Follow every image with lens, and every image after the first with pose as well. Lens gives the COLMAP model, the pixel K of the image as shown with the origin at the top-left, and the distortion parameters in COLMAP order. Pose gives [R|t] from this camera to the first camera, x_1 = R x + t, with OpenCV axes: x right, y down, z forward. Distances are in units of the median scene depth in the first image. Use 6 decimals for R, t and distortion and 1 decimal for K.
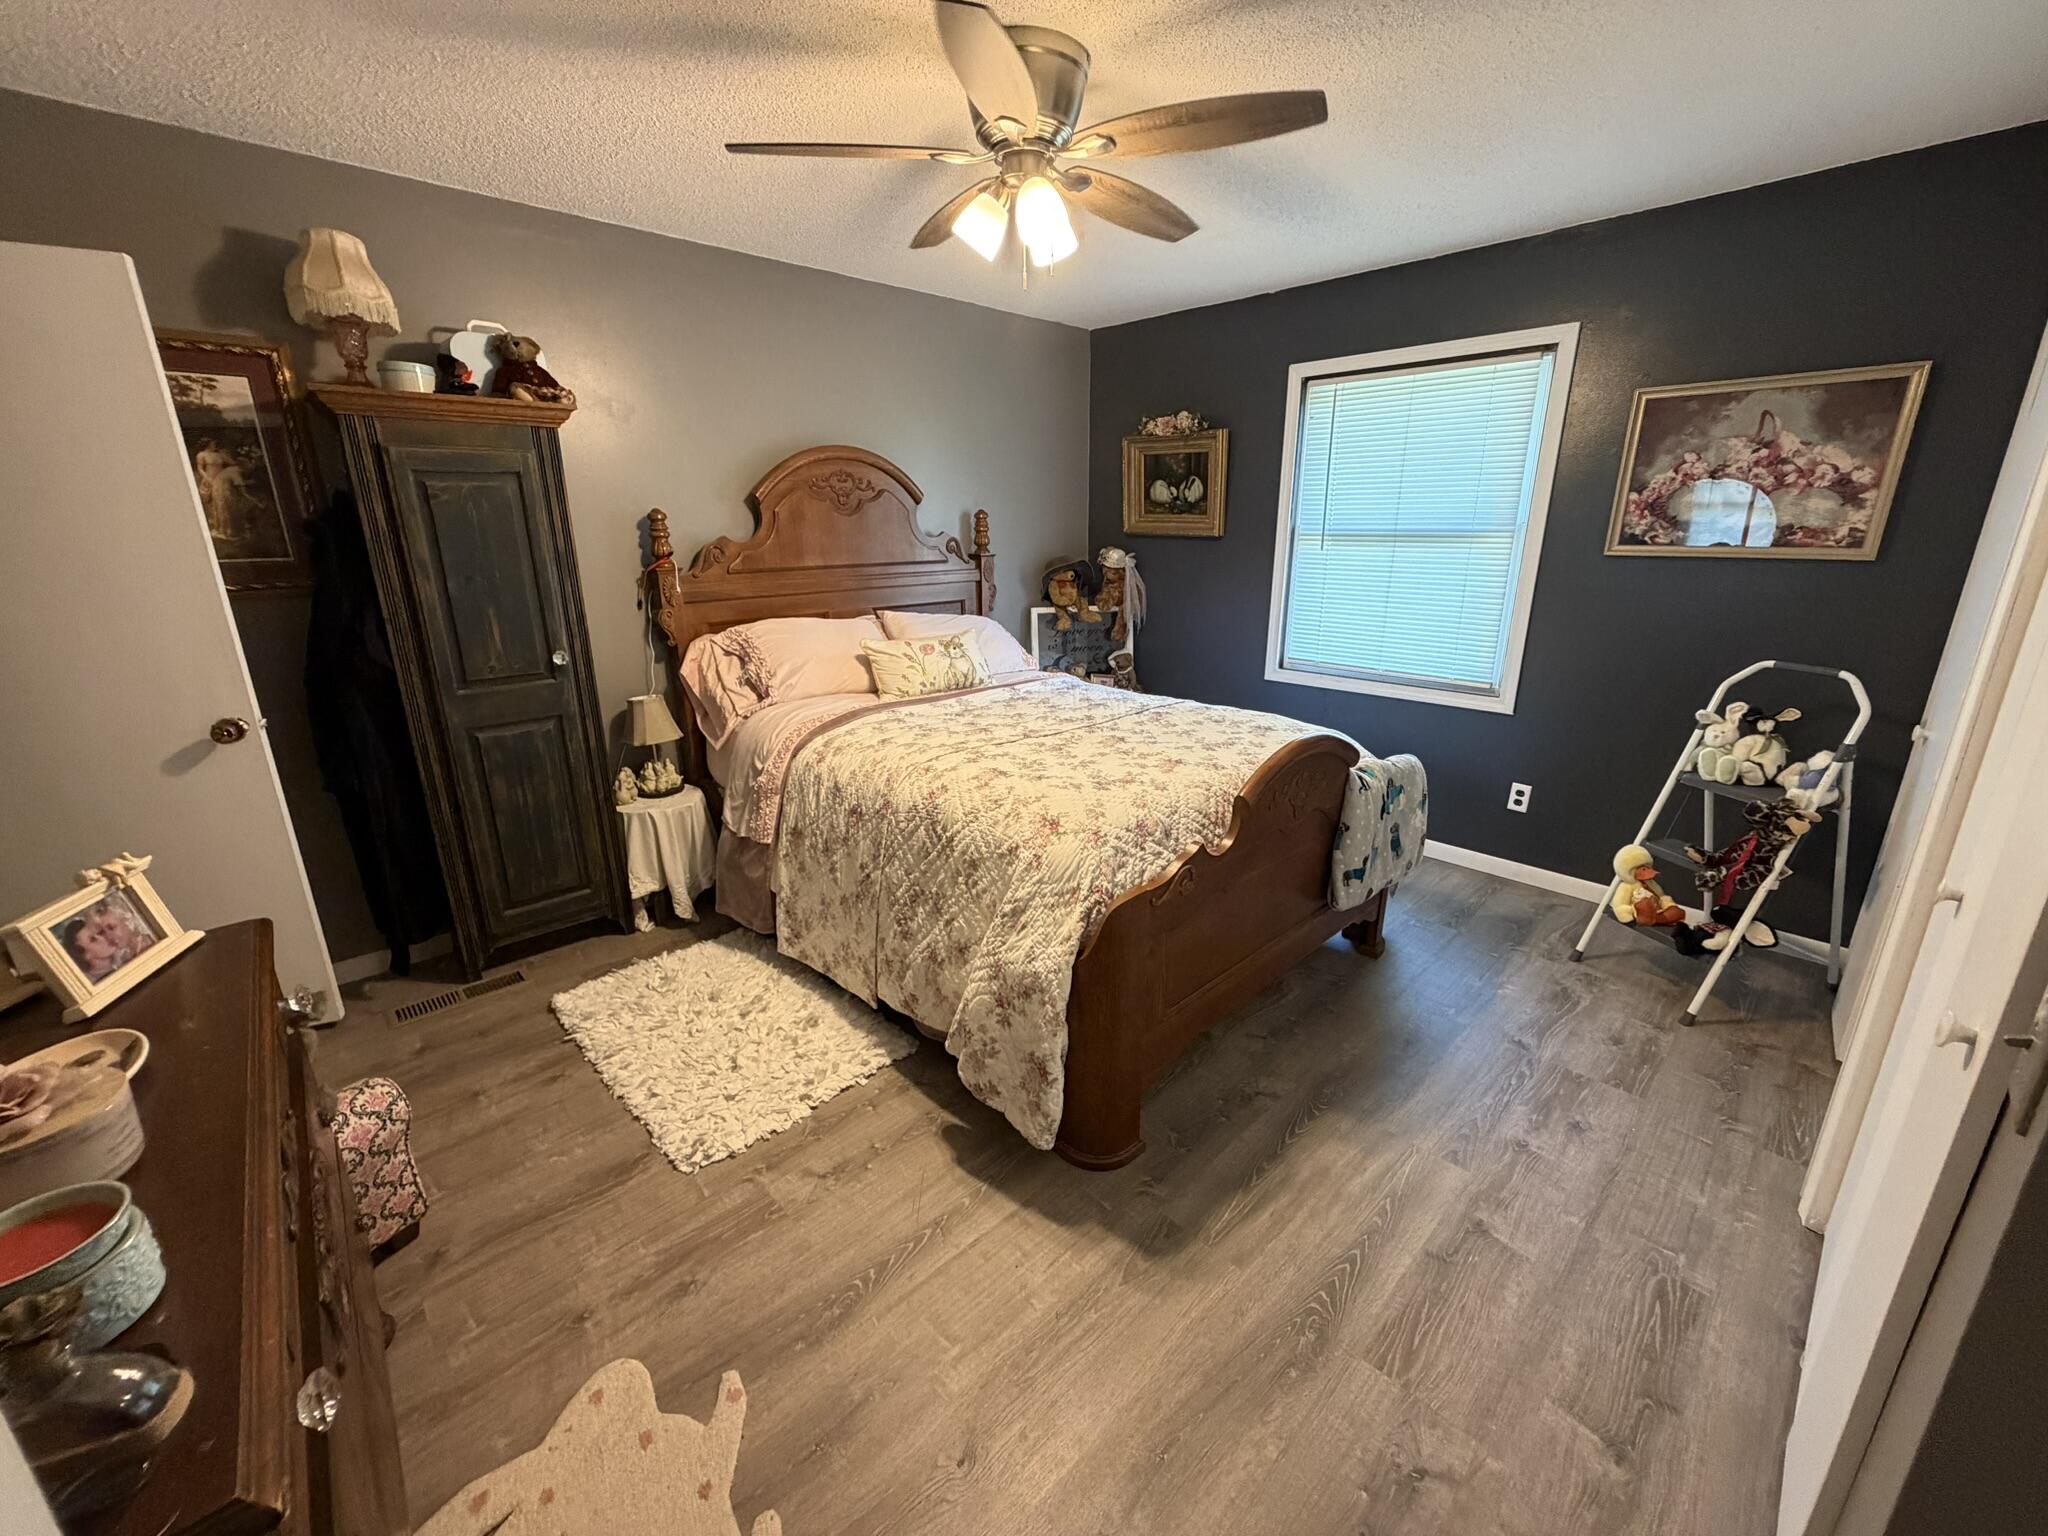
lens RADIAL K [[818.2, 0, 1019.0], [0, 818.2, 767.8], [0, 0, 1]] dist [0.001090, -0.000017]
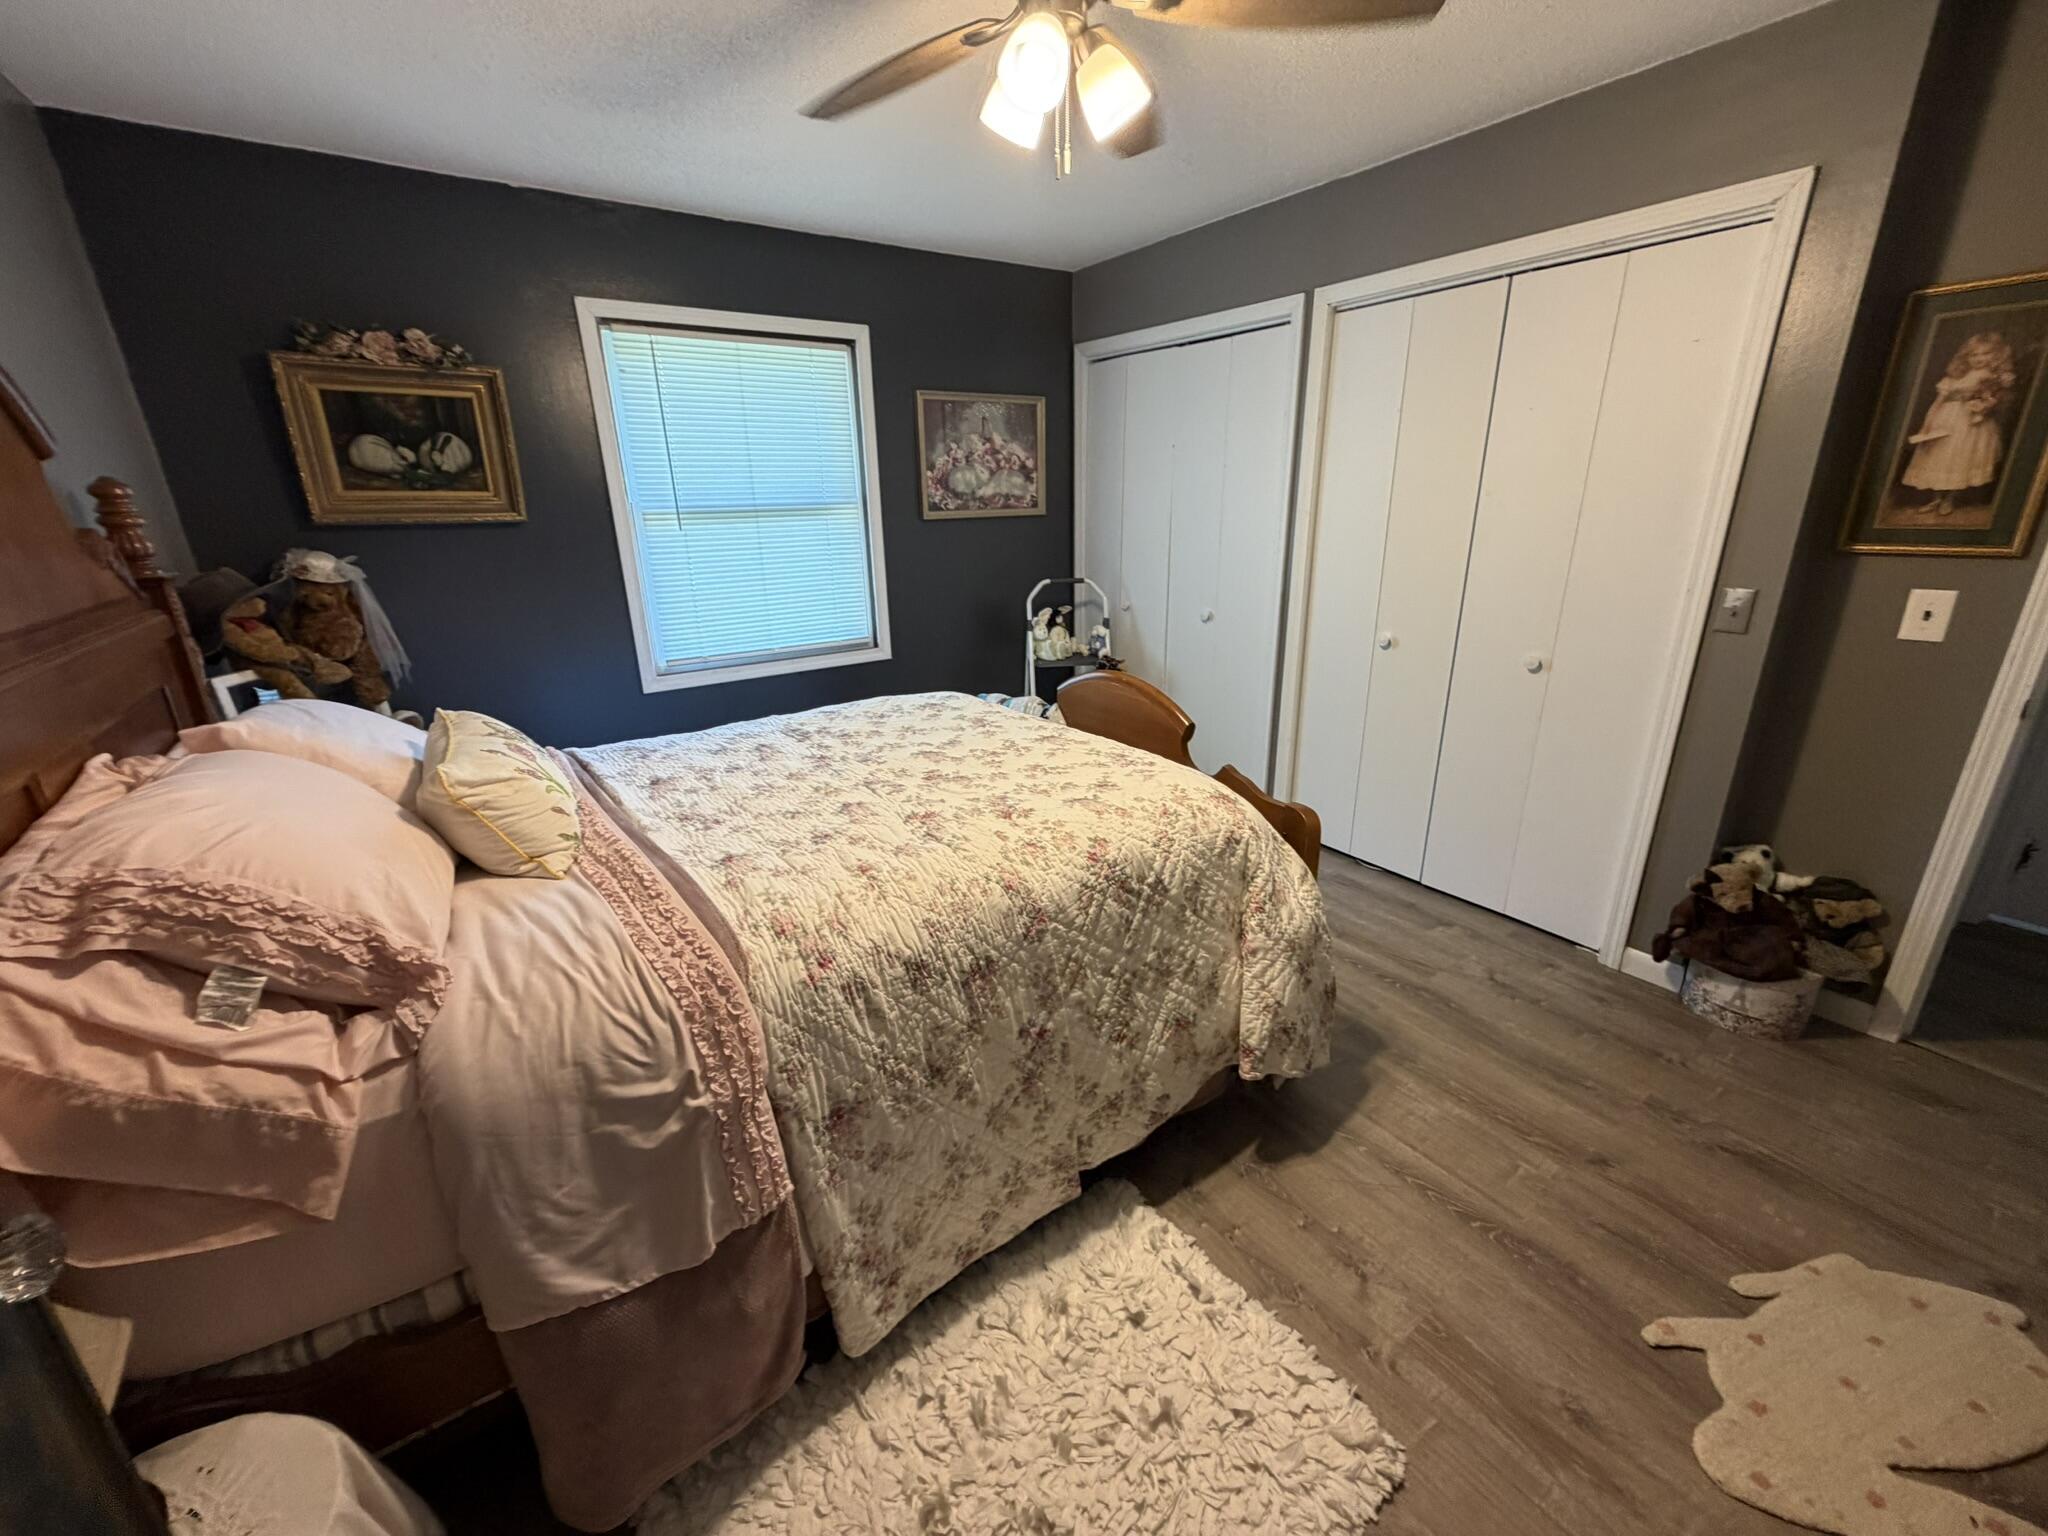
lens RADIAL K [[818.2, 0, 1019.0], [0, 818.2, 767.8], [0, 0, 1]] dist [0.001090, -0.000017]
pose [[0.157867, -0.315051, 0.935853, -0.670936], [0.303534, 0.917334, 0.257615, -0.215838], [-0.939652, 0.243394, 0.240446, 0.741336]]
